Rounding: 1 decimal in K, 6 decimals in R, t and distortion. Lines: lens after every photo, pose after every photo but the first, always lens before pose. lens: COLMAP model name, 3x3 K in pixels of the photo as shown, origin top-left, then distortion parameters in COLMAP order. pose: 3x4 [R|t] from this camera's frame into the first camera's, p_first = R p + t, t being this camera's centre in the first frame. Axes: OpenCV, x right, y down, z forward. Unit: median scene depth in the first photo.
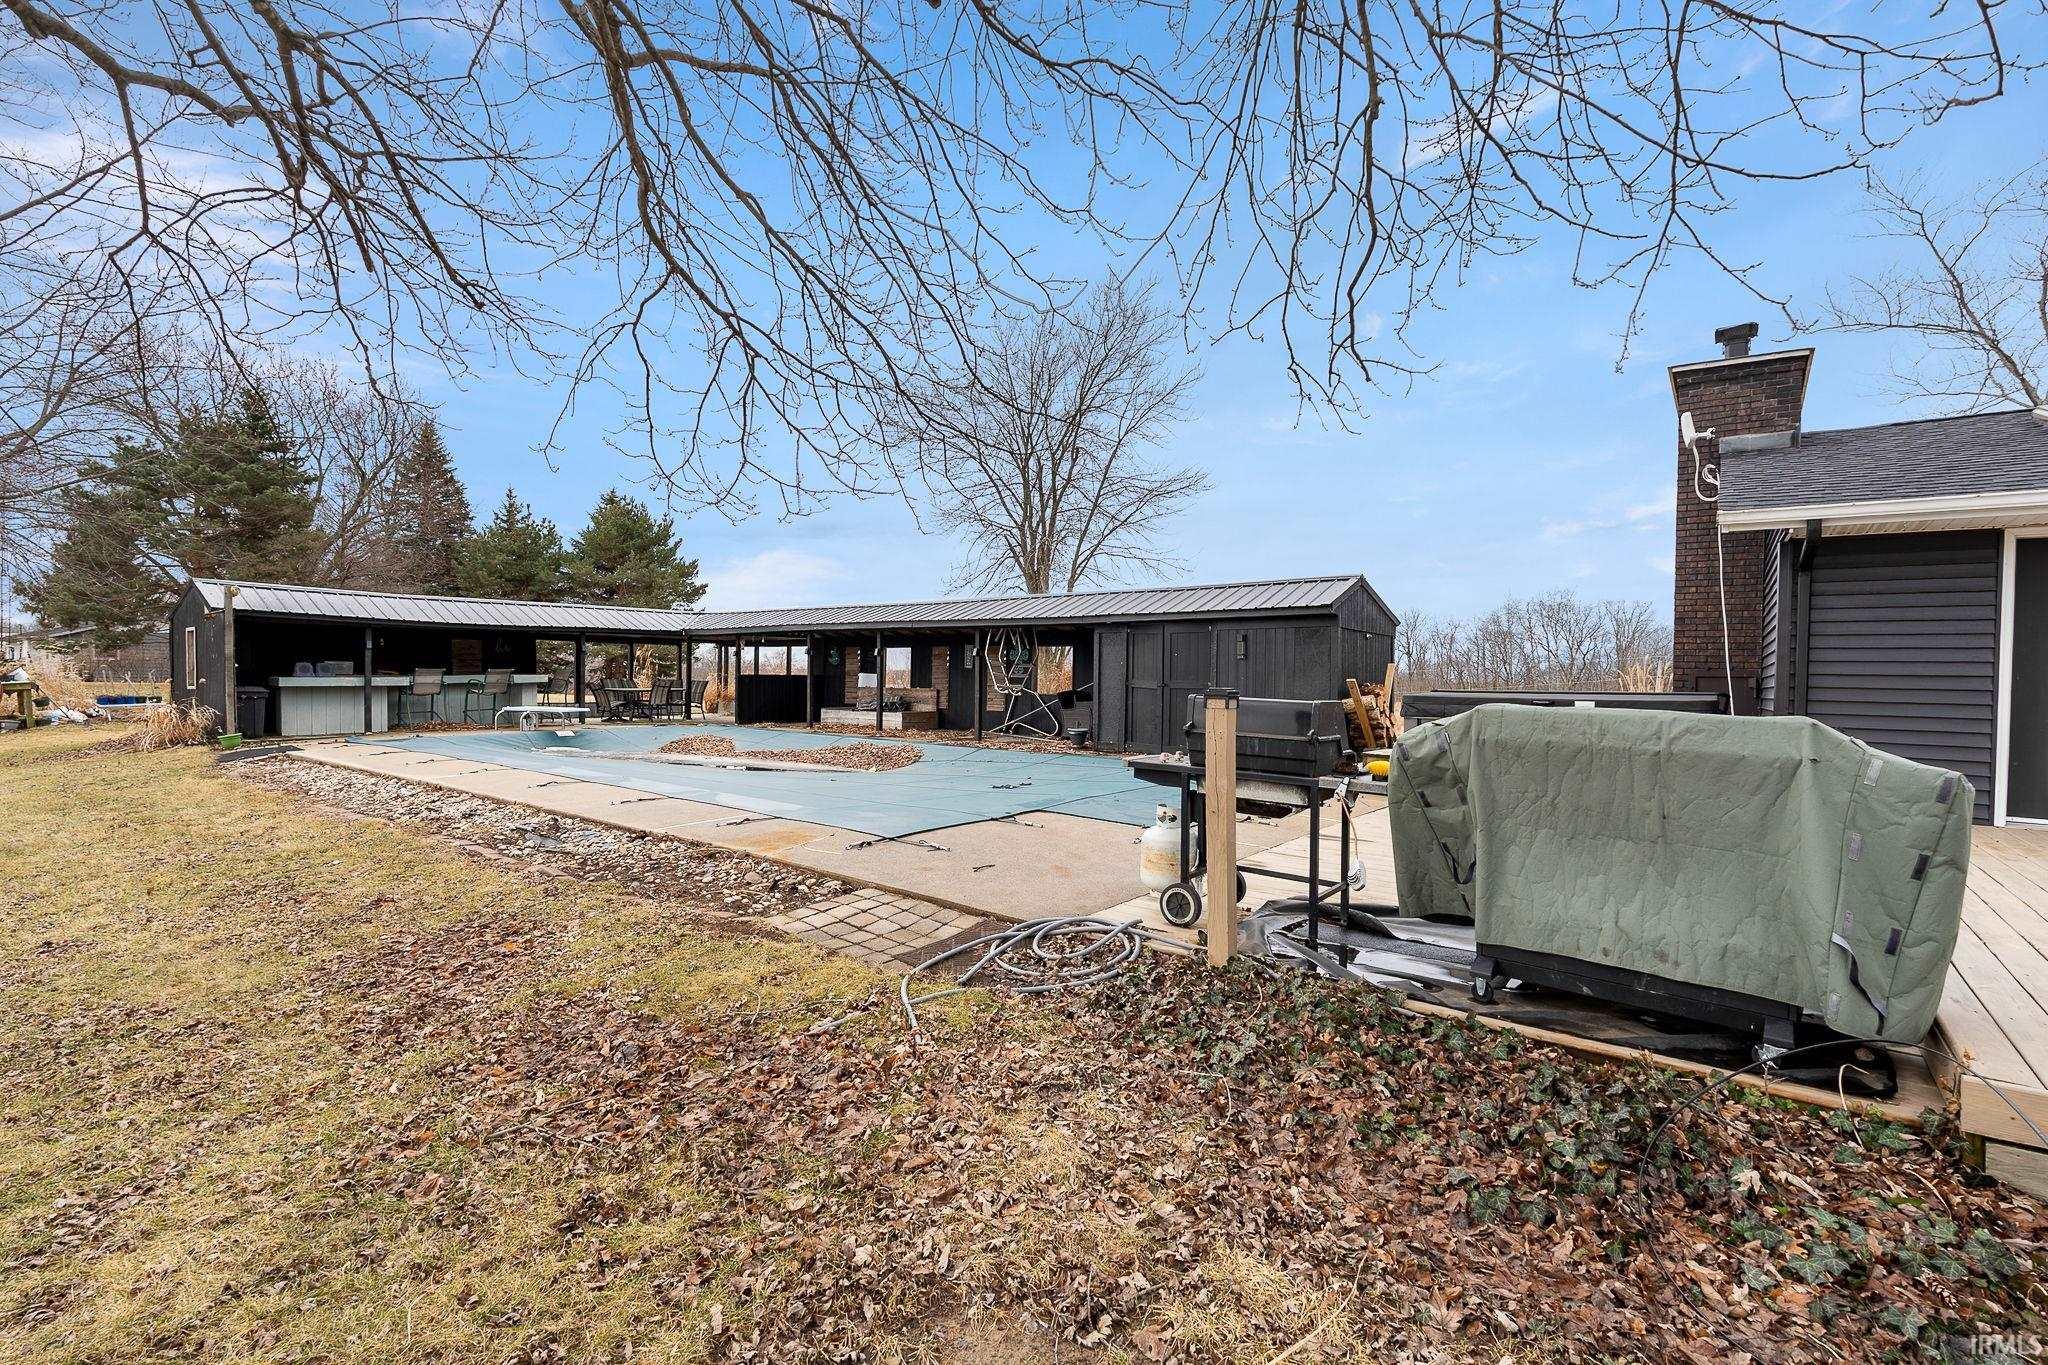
lens RADIAL K [[914.5, 0, 1032.0], [0, 914.5, 647.5], [0, 0, 1]] dist [0.003287, 0.000157]
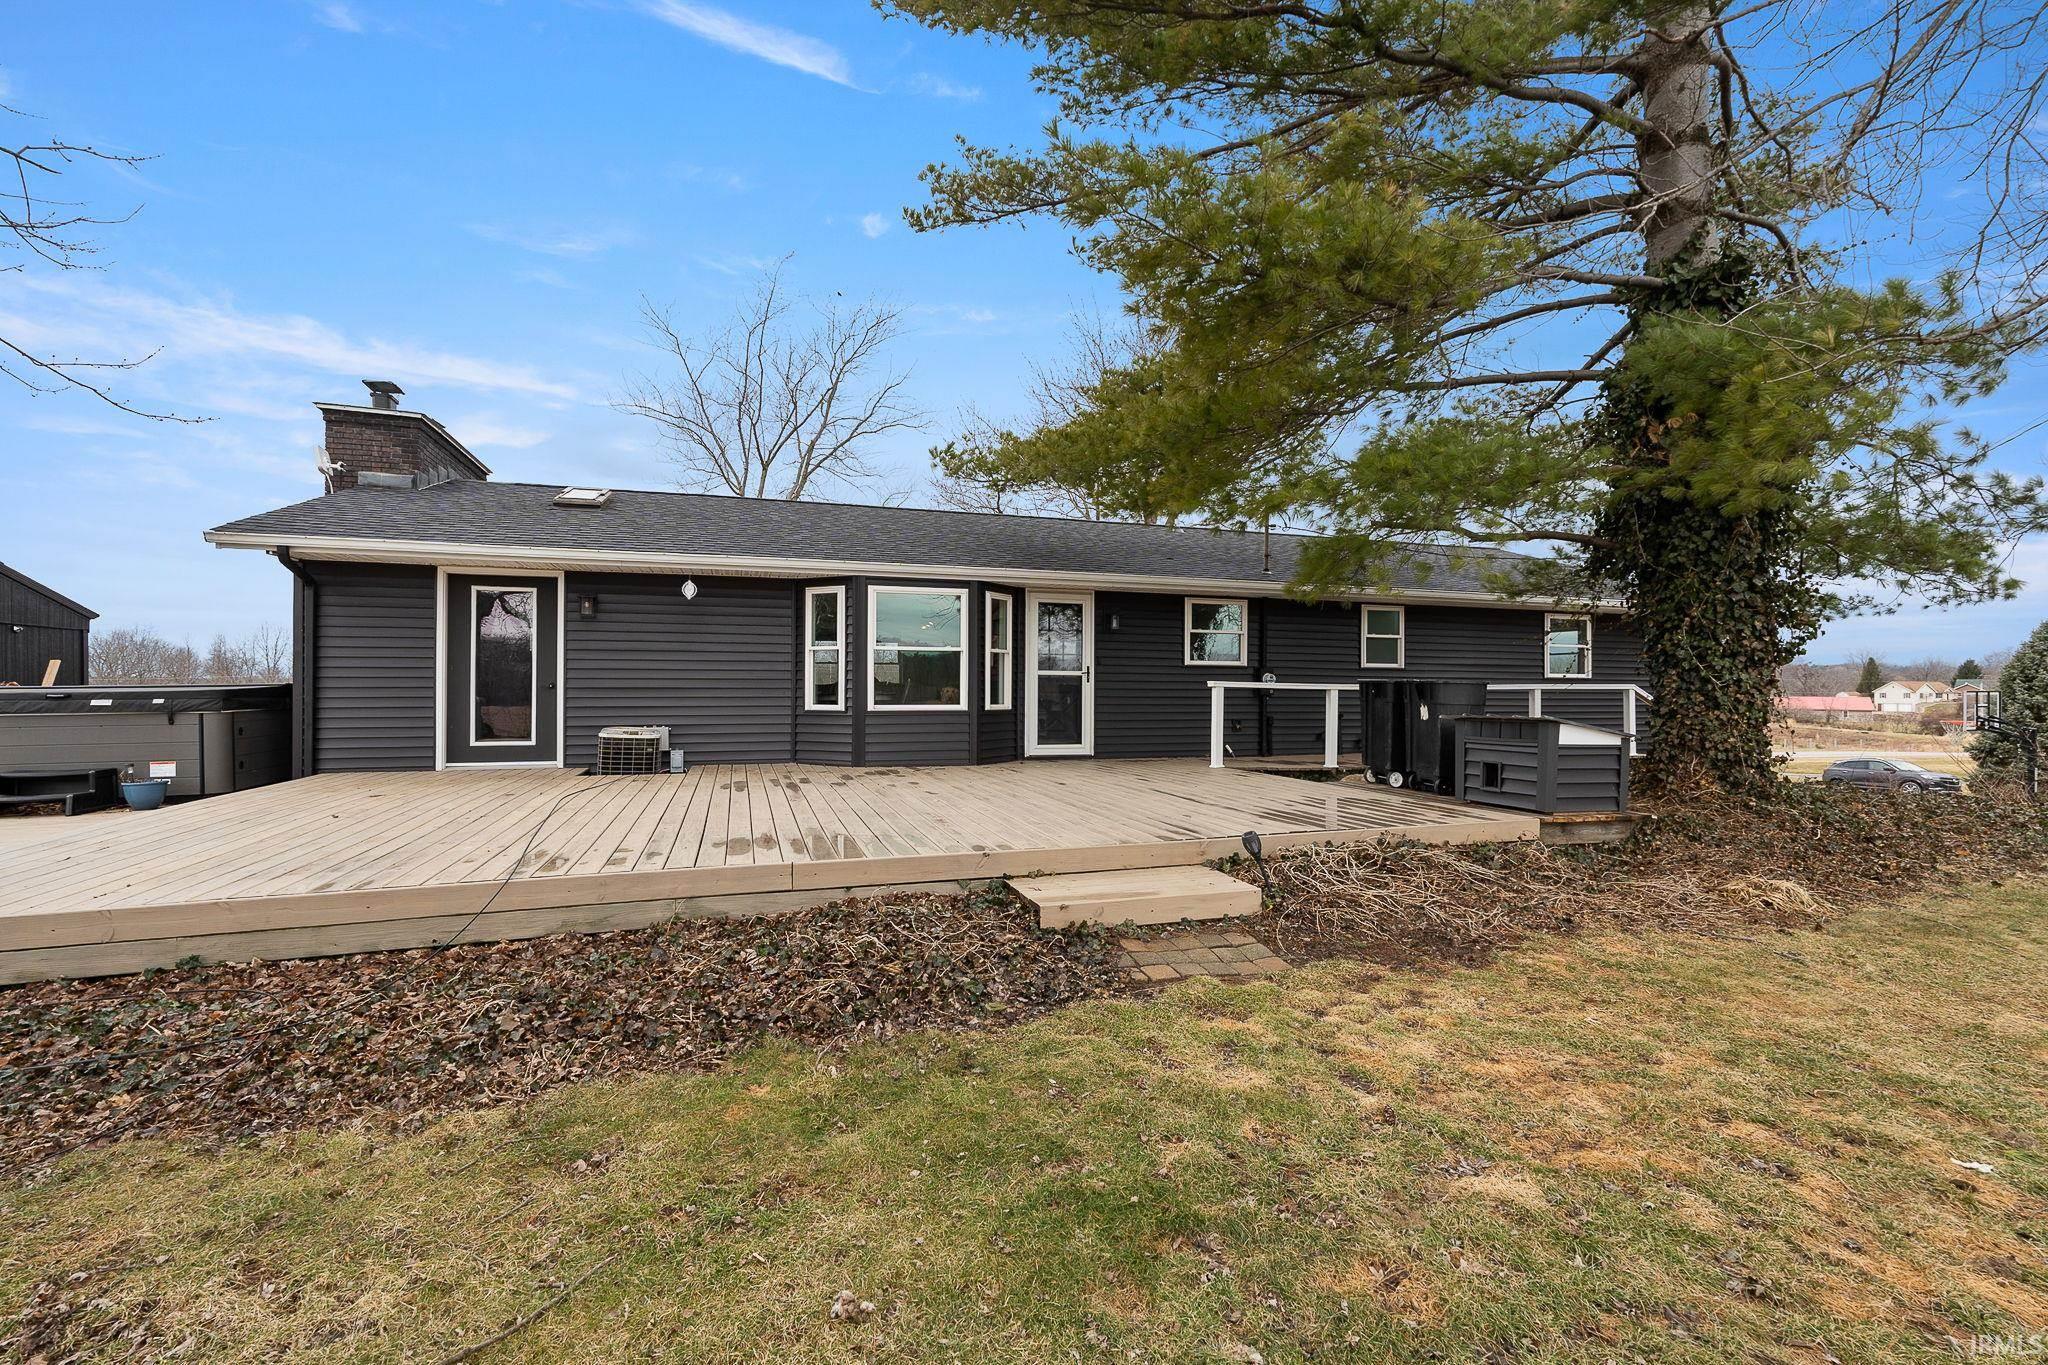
lens RADIAL K [[899.2, 0, 1033.7], [0, 899.2, 665.0], [0, 0, 1]] dist [-0.003532, -0.000684]
pose [[0.551953, 0.000768, 0.833875, 0.139730], [-0.014993, 0.999847, 0.009002, 0.000241], [-0.833741, -0.017471, 0.551880, -0.206965]]
